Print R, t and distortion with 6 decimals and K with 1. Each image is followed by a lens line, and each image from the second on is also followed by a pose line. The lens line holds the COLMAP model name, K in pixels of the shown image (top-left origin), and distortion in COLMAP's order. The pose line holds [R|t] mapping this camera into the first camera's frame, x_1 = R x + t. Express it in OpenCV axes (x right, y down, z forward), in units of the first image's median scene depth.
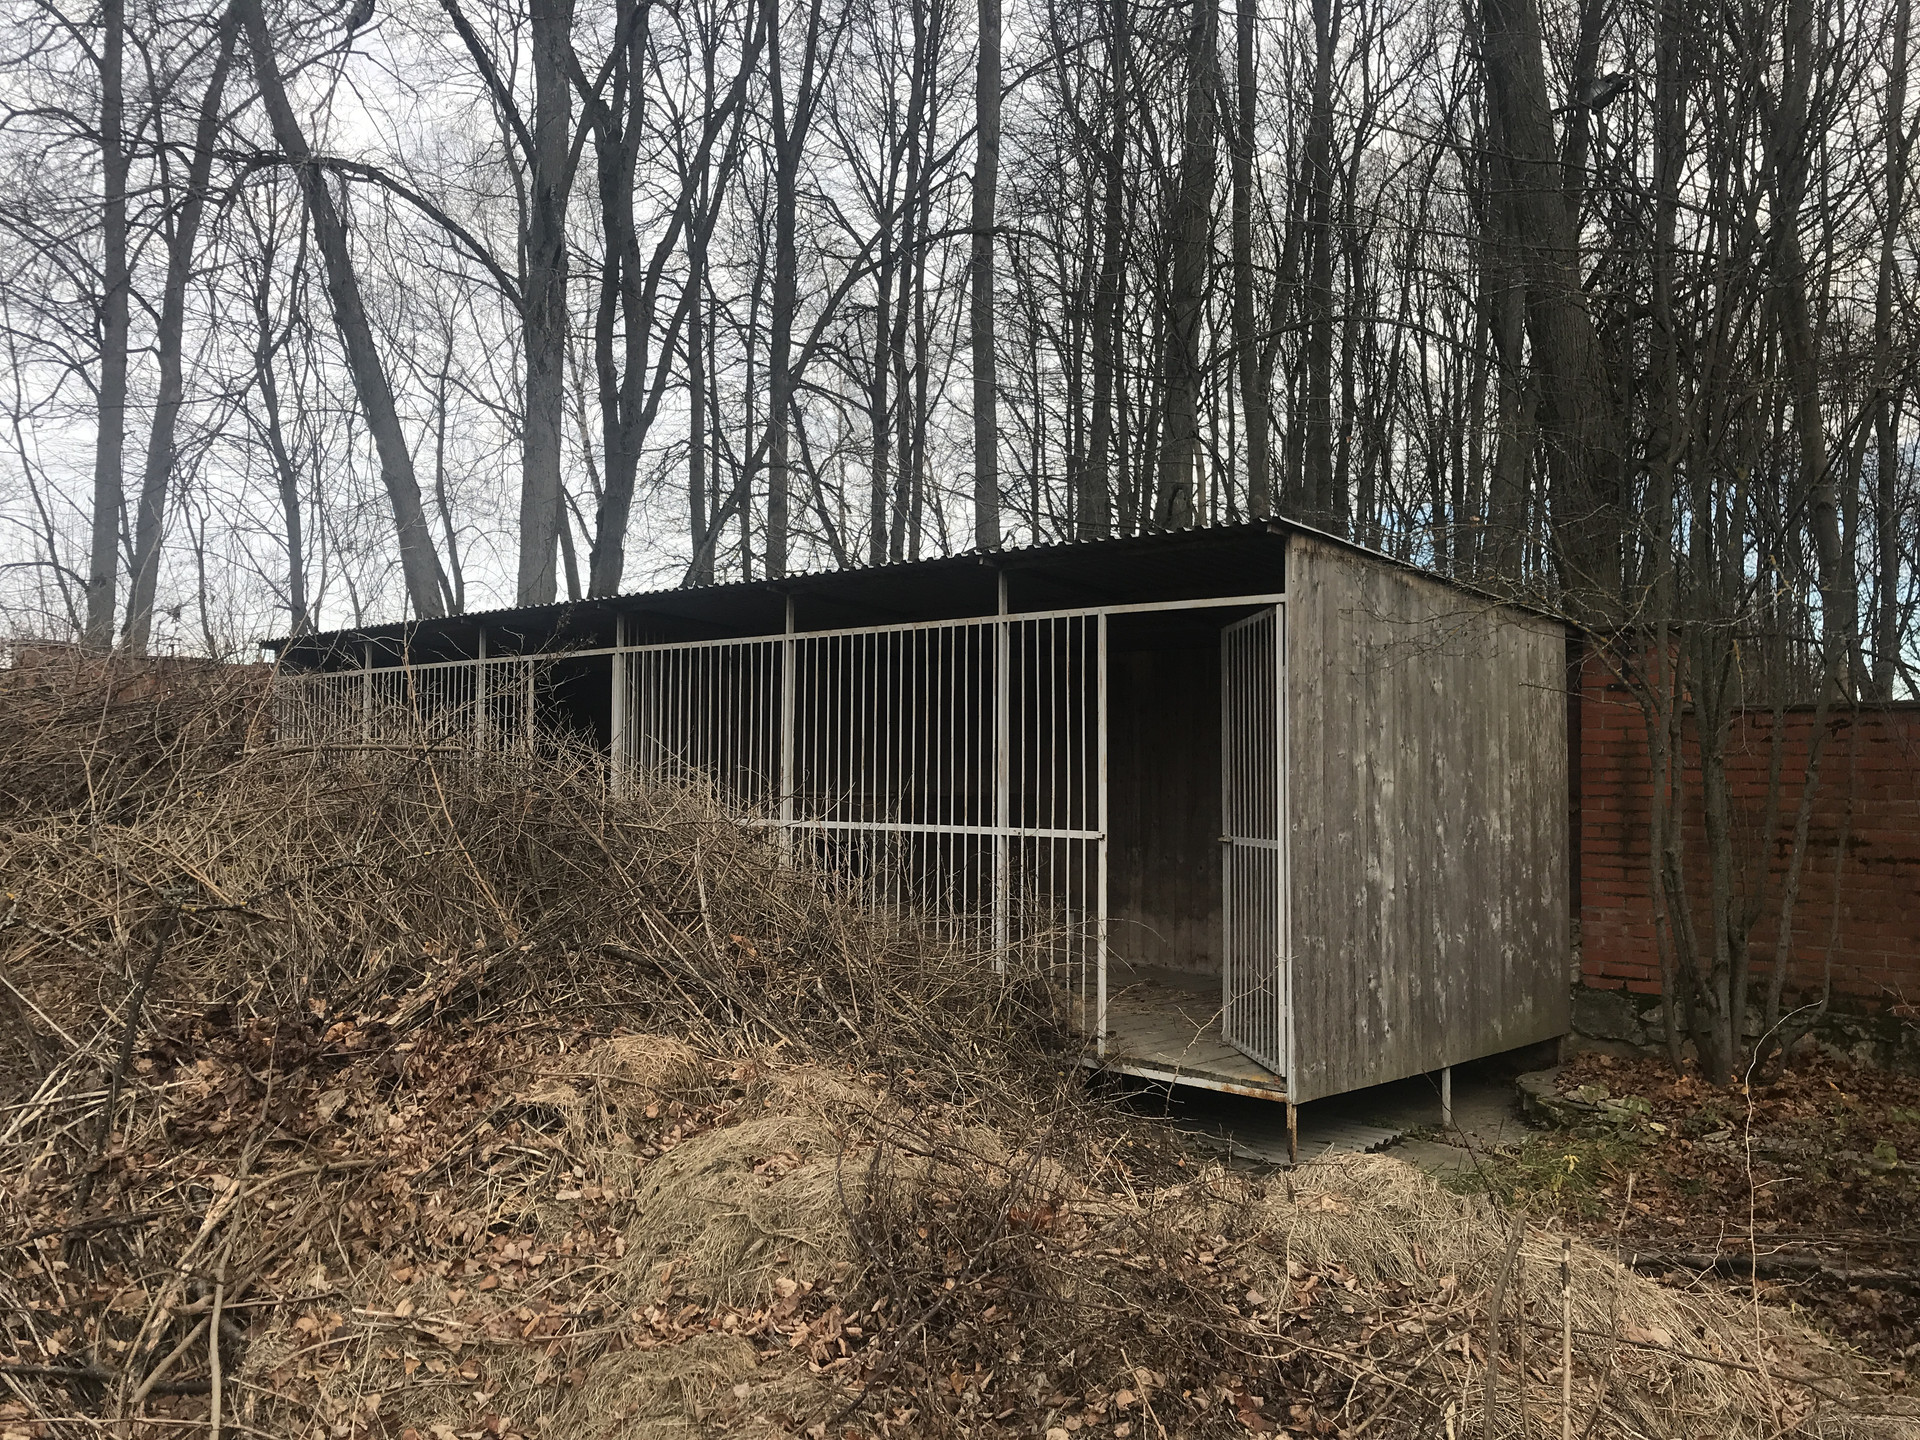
lens RADIAL K [[1556.8, 0, 959.7], [0, 1556.8, 715.3], [0, 0, 1]] dist [0.014075, -0.009696]
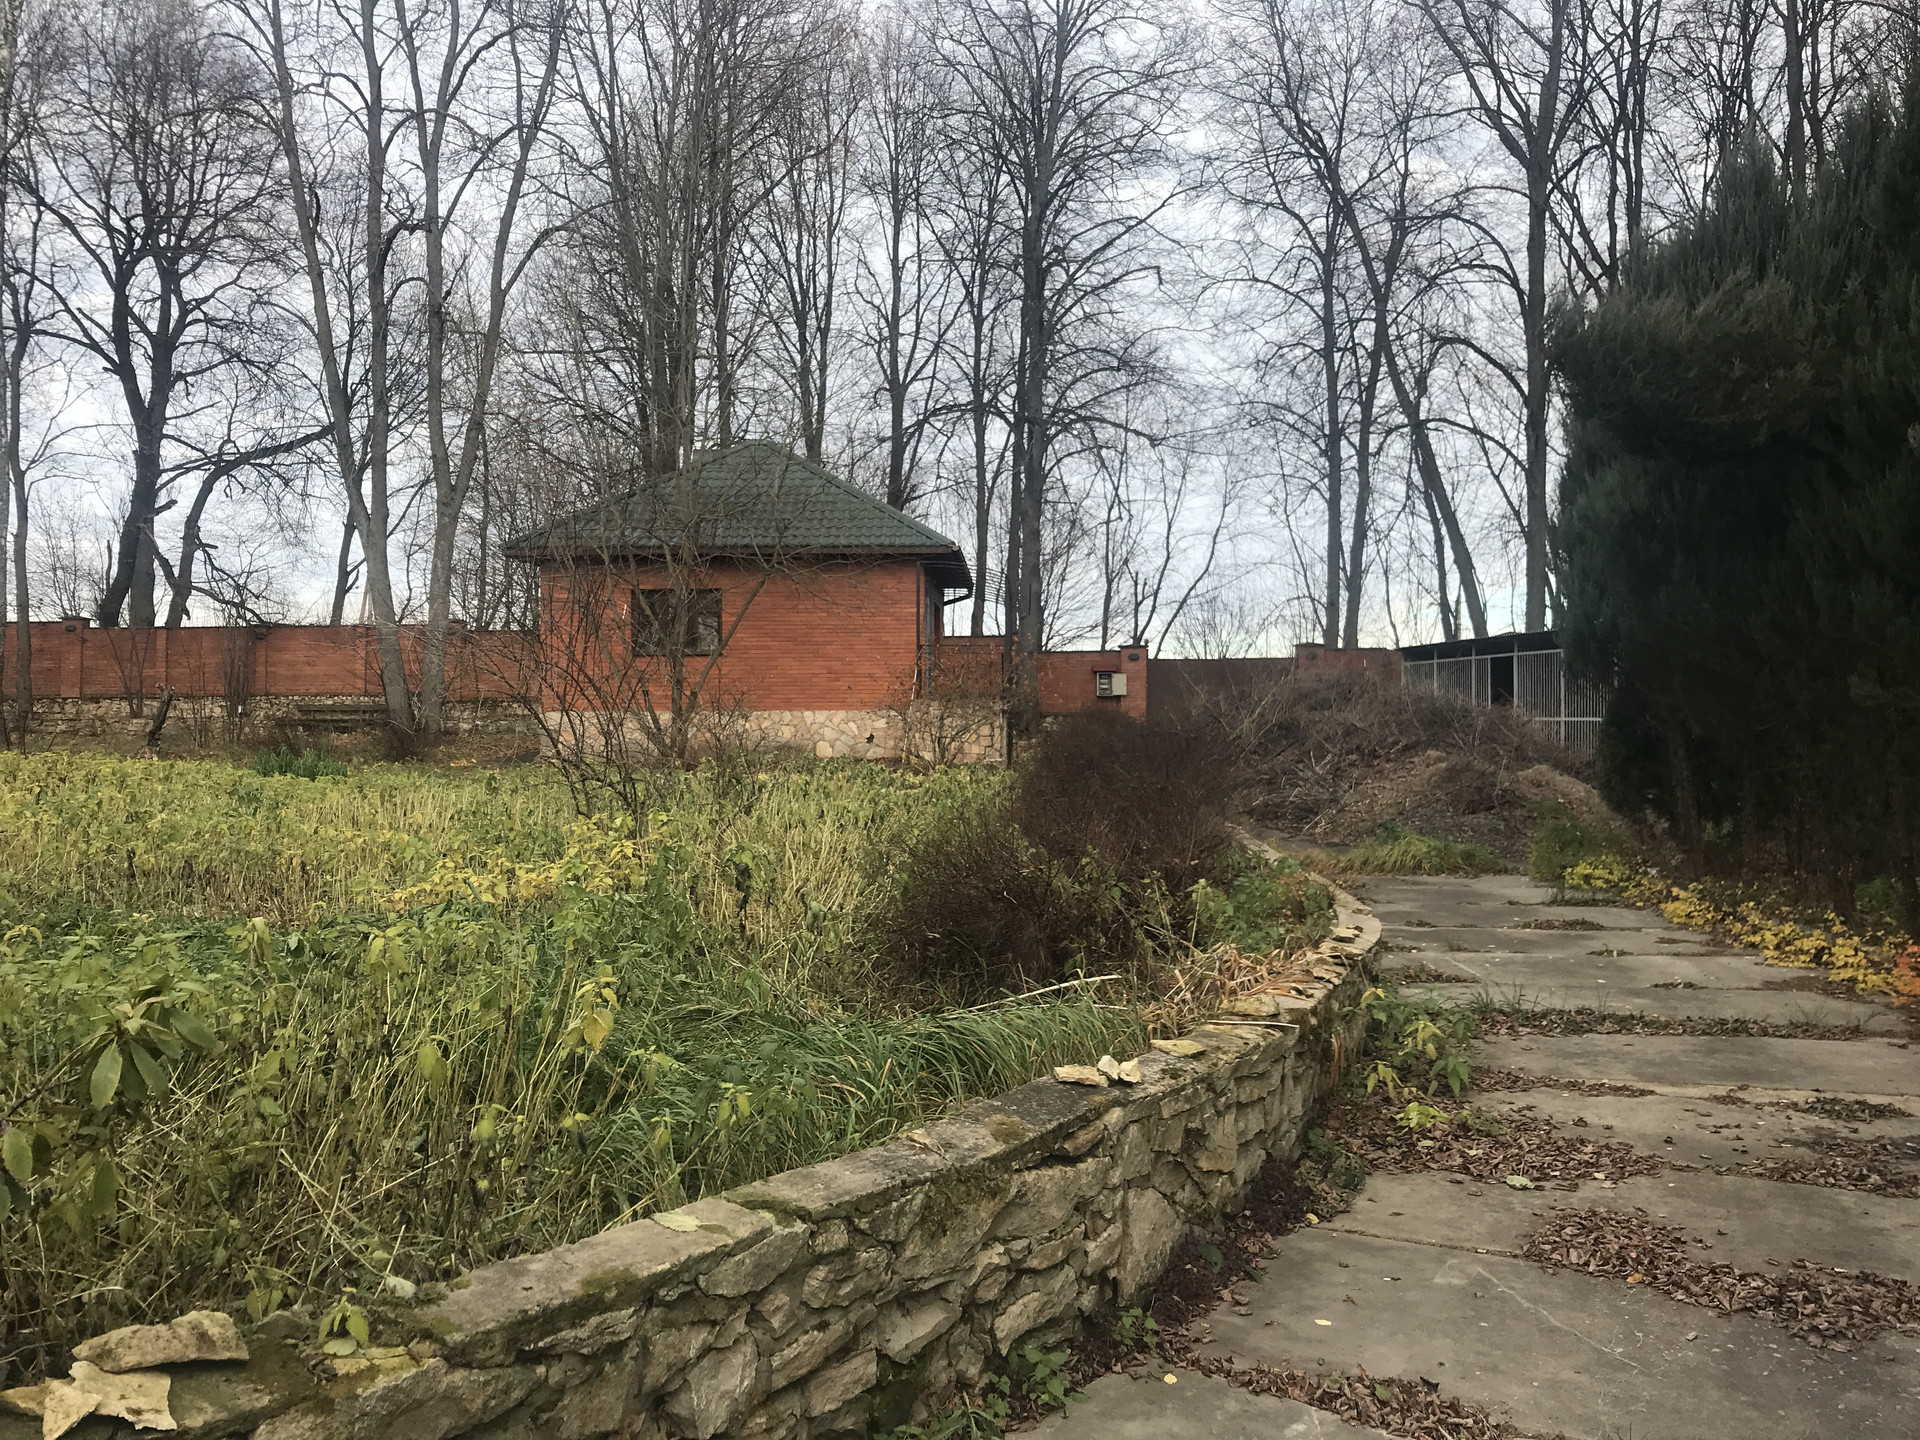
lens RADIAL K [[1556.8, 0, 970.0], [0, 1556.8, 706.1], [0, 0, 1]] dist [0.014075, -0.009696]
pose [[0.743553, -0.012543, -0.668559, 0.321160], [0.032245, 0.999333, 0.017114, -0.011015], [0.667899, -0.034282, 0.743462, -0.585007]]
